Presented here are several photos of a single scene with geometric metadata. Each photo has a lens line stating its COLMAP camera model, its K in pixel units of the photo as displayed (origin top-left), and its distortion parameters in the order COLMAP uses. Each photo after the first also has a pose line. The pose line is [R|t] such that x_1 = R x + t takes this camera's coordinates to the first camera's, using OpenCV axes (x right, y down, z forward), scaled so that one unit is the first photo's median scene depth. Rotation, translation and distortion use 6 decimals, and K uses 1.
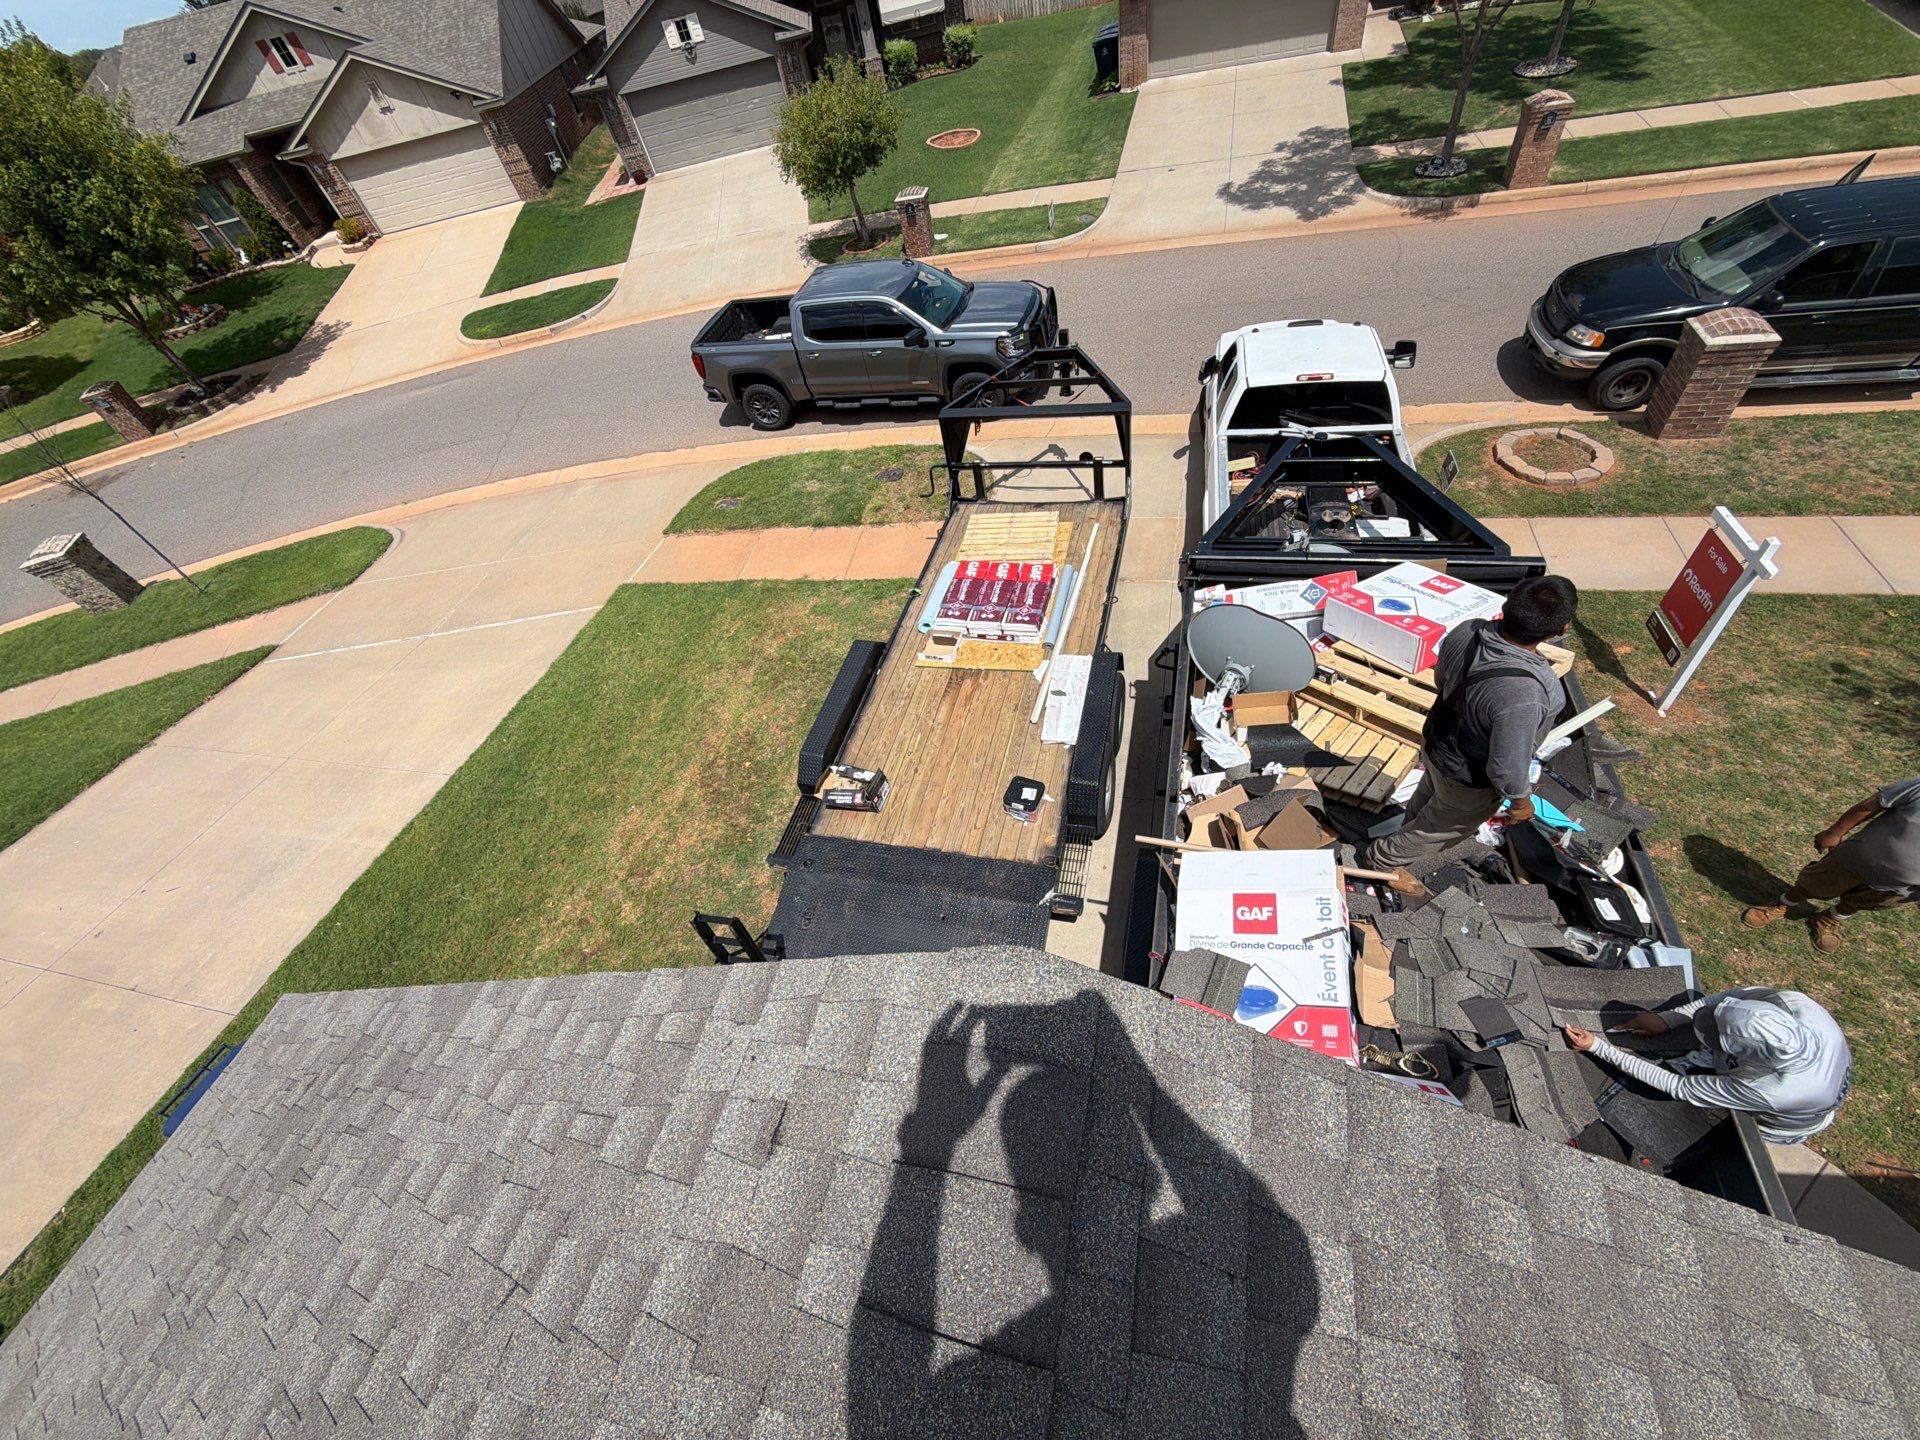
lens RADIAL K [[765.9, 0, 956.7], [0, 765.9, 726.6], [0, 0, 1]] dist [-0.001080, 0.001209]
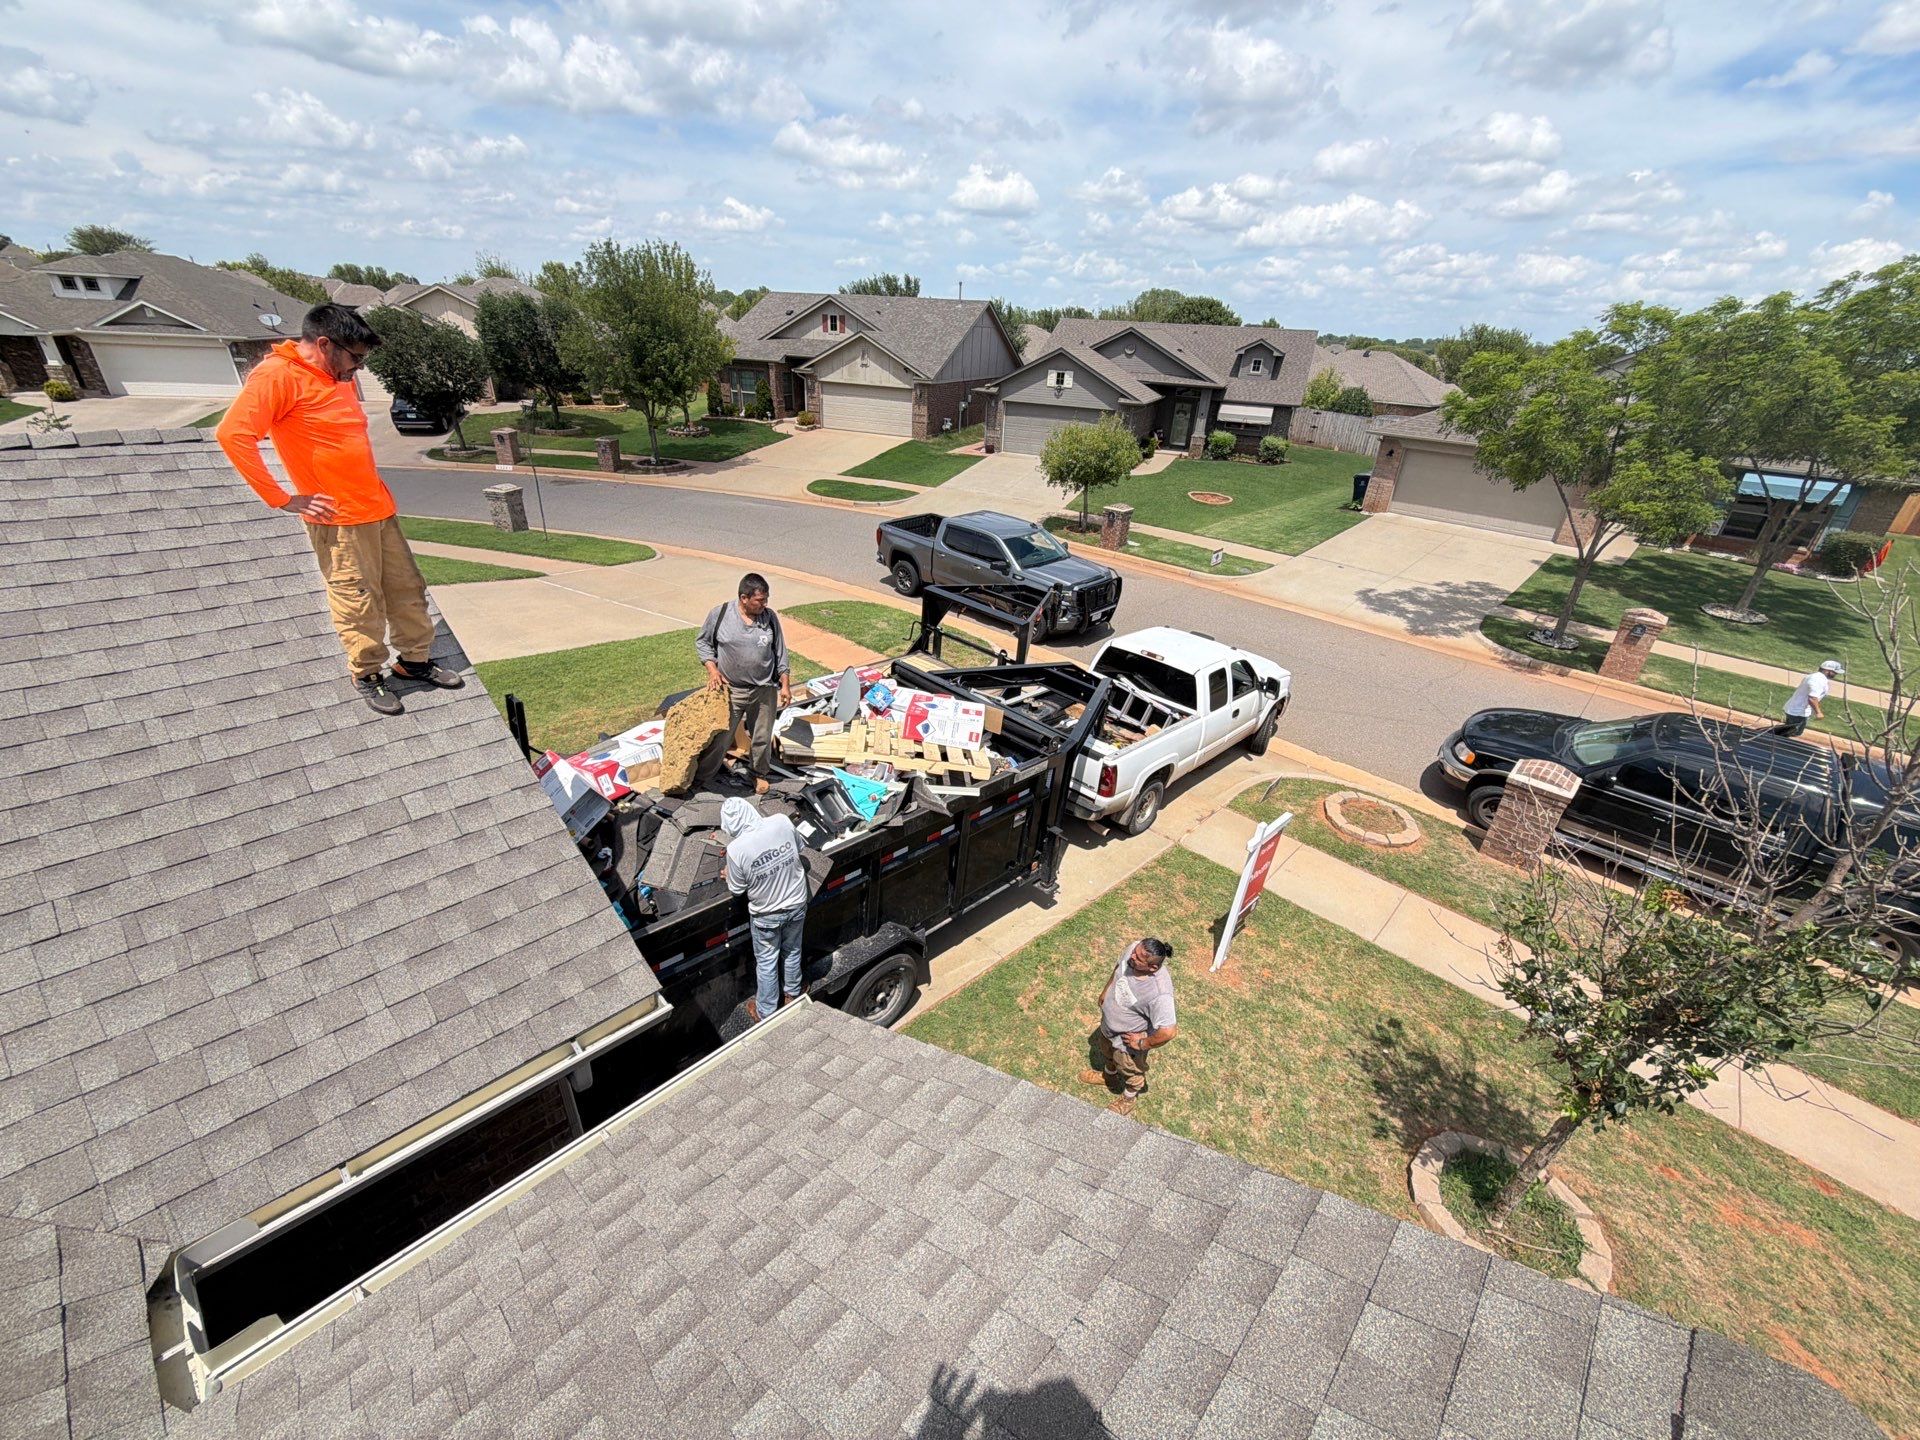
lens RADIAL K [[765.9, 0, 956.7], [0, 765.9, 726.6], [0, 0, 1]] dist [-0.001080, 0.001209]
pose [[0.836859, 0.421654, -0.349106, 0.286131], [-0.513253, 0.826138, -0.232525, 0.049324], [0.190364, 0.373770, 0.907776, -0.084196]]
